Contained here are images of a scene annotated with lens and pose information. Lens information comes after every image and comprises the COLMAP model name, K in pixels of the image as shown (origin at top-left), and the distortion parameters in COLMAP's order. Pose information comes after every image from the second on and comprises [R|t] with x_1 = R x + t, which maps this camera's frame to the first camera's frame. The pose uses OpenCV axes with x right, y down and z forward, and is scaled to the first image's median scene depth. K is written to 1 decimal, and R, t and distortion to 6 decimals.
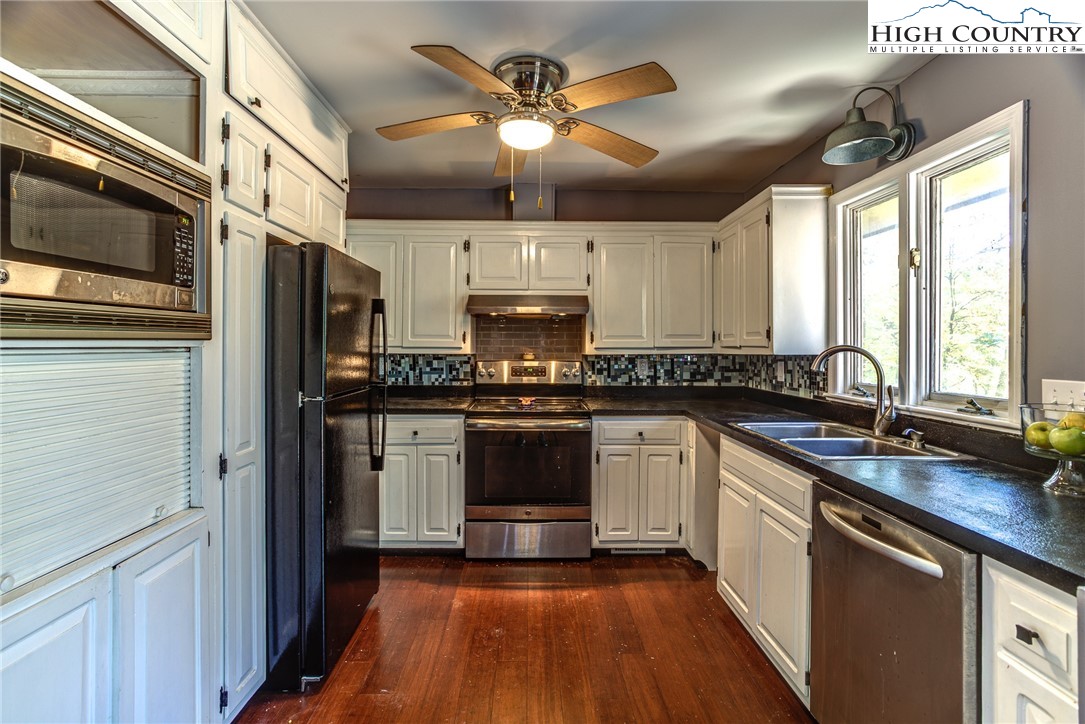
lens RADIAL K [[524.8, 0, 537.6], [0, 524.8, 348.1], [0, 0, 1]] dist [-0.059018, 0.031066]
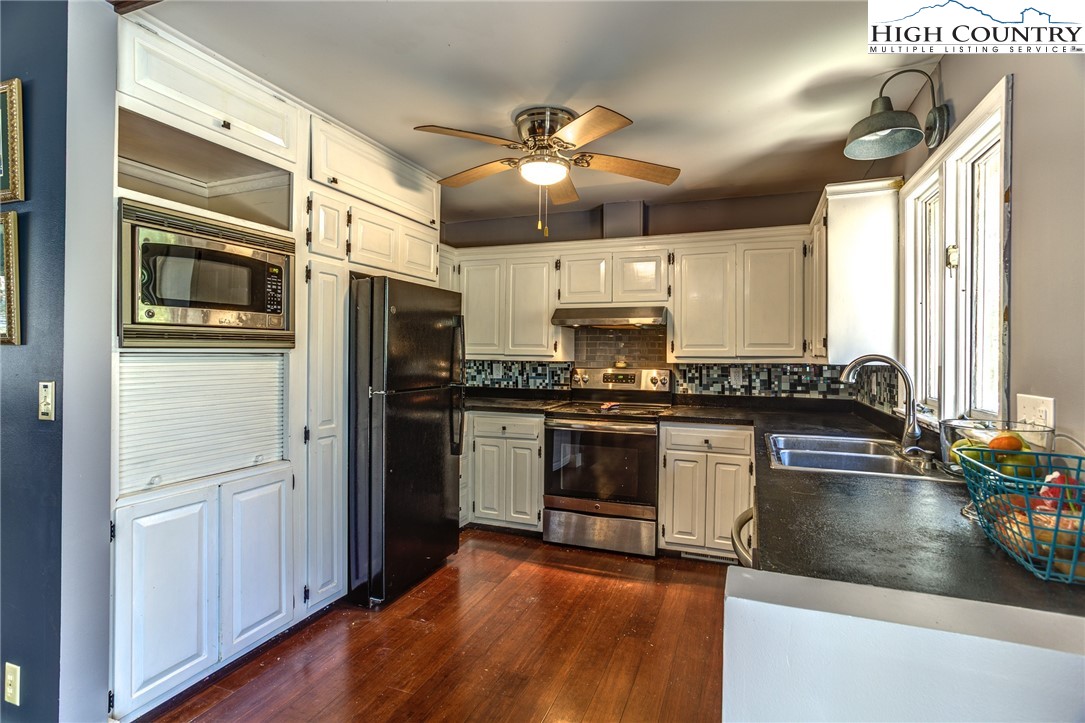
lens RADIAL K [[525.9, 0, 543.5], [0, 525.9, 356.5], [0, 0, 1]] dist [-0.057627, 0.030475]
pose [[0.927118, 0.006075, -0.374721, 0.288852], [-0.006723, 0.999977, -0.000422, 0.001734], [0.374710, 0.002910, 0.927137, -0.059920]]
